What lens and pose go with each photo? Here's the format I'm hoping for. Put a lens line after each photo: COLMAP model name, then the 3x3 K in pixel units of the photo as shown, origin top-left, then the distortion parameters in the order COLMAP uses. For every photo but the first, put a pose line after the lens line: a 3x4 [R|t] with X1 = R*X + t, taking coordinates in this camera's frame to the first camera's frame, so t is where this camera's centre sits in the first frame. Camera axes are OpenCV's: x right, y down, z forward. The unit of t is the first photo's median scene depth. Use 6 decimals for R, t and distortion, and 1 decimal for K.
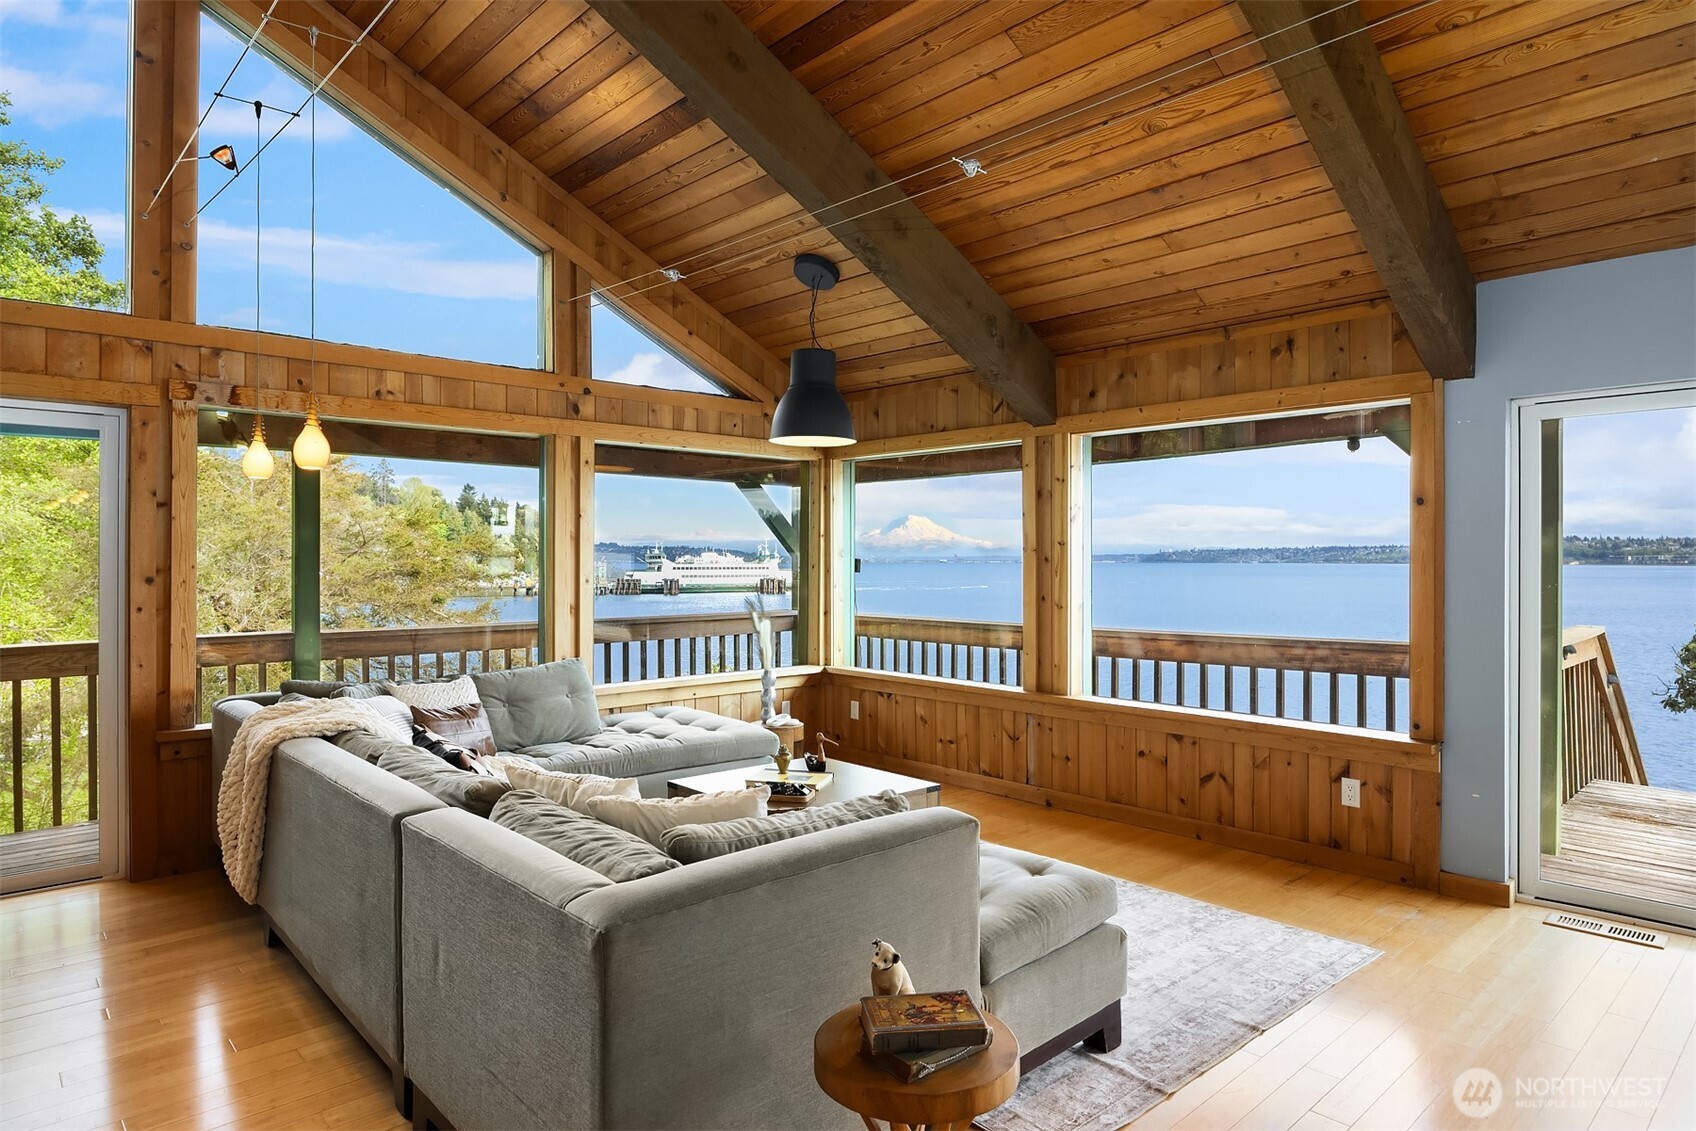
lens RADIAL K [[997.3, 0, 848.0], [0, 997.3, 565.5], [0, 0, 1]] dist [-0.015609, 0.003330]
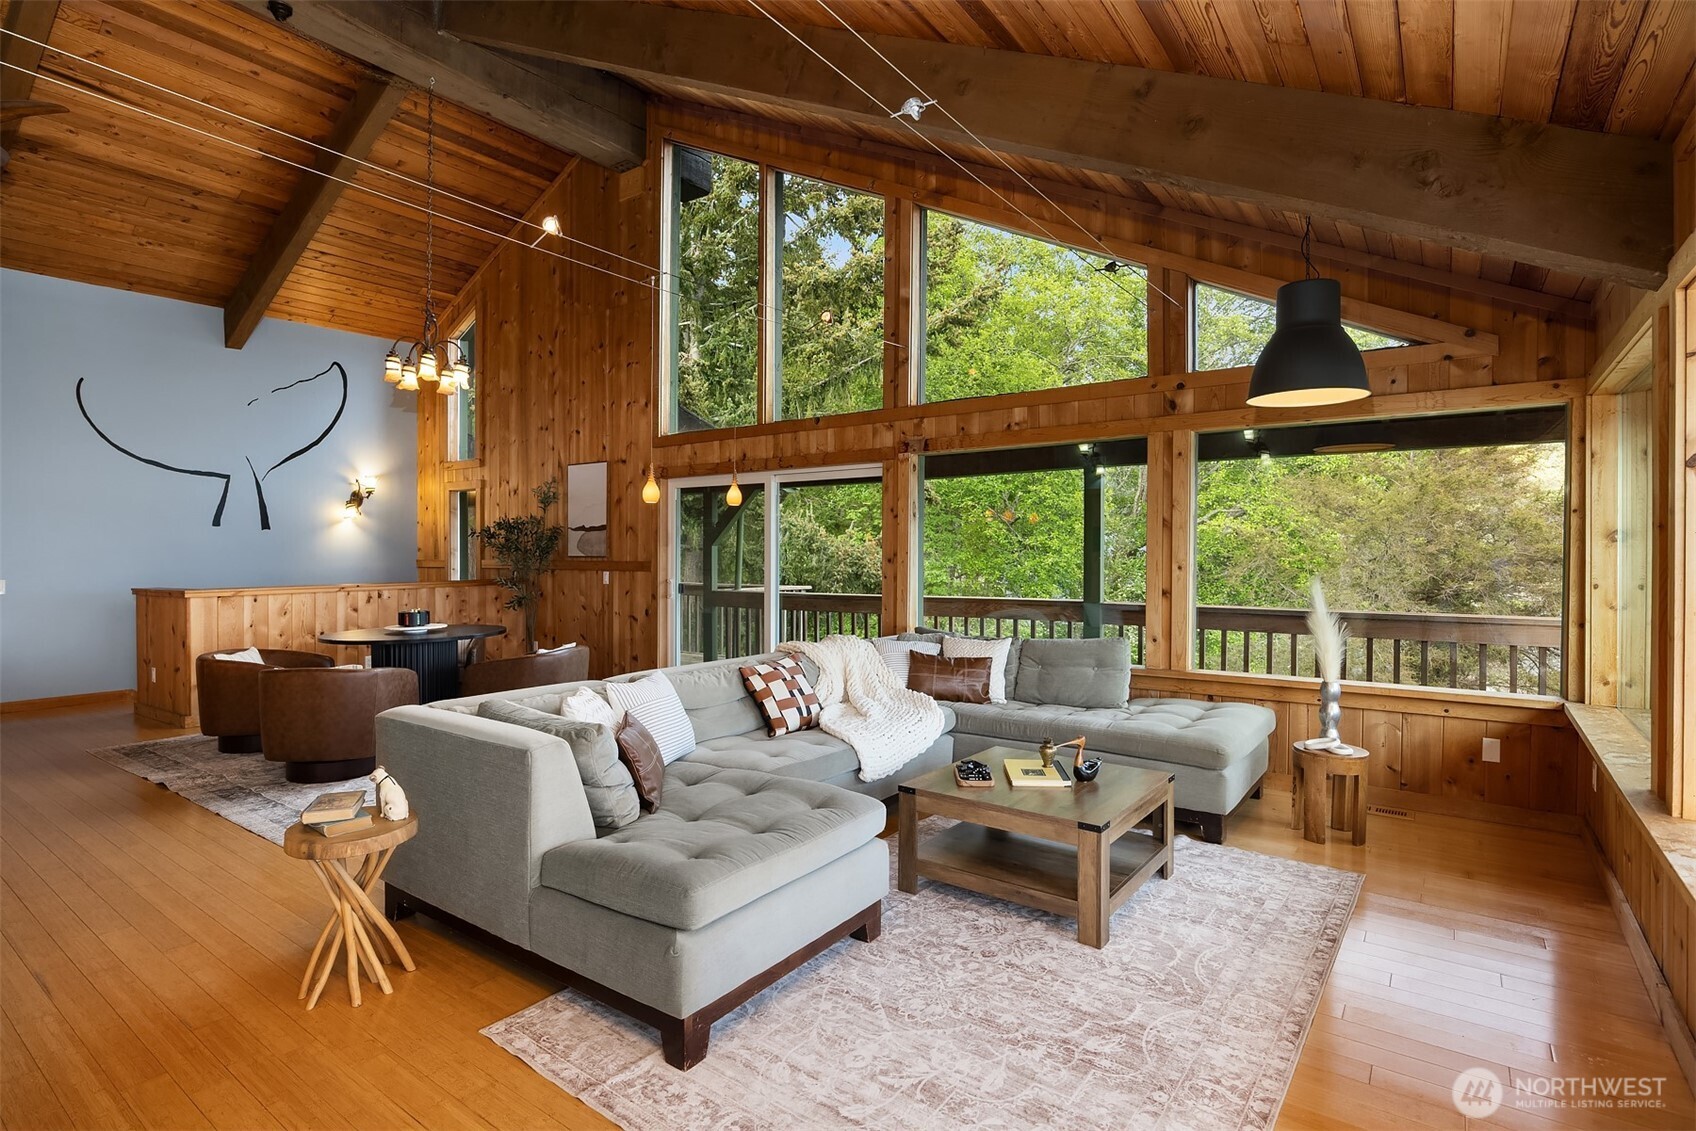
lens RADIAL K [[832.9, 0, 848.0], [0, 832.9, 565.5], [0, 0, 1]] dist [-0.002041, -0.000256]
pose [[0.185605, 0.018503, -0.982450, 0.610376], [-0.000414, 0.999824, 0.018752, -0.003678], [0.982624, -0.003074, 0.185580, 0.567817]]
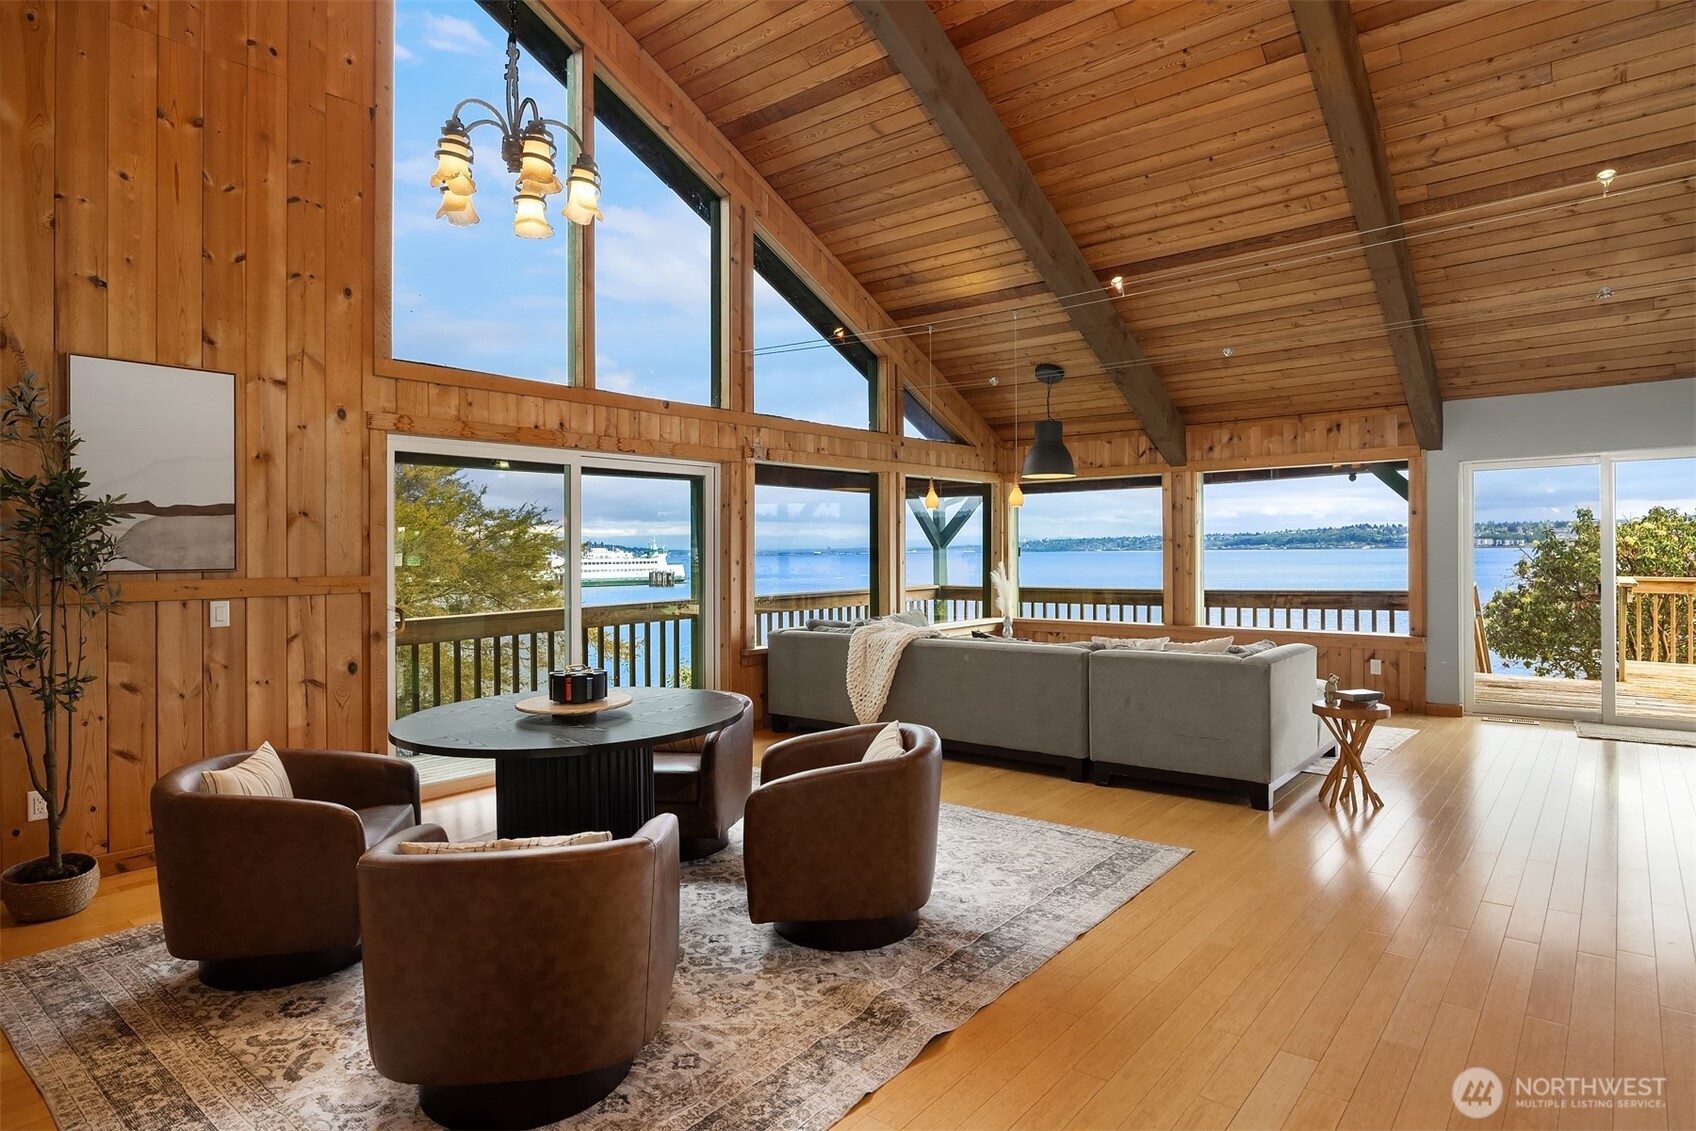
lens RADIAL K [[942.2, 0, 848.0], [0, 942.2, 565.5], [0, 0, 1]] dist [-0.002391, -0.000928]
pose [[0.991769, -0.014630, 0.127201, -0.624940], [0.013606, 0.999868, 0.008915, 0.005851], [-0.127315, -0.007111, 0.991837, -0.564426]]
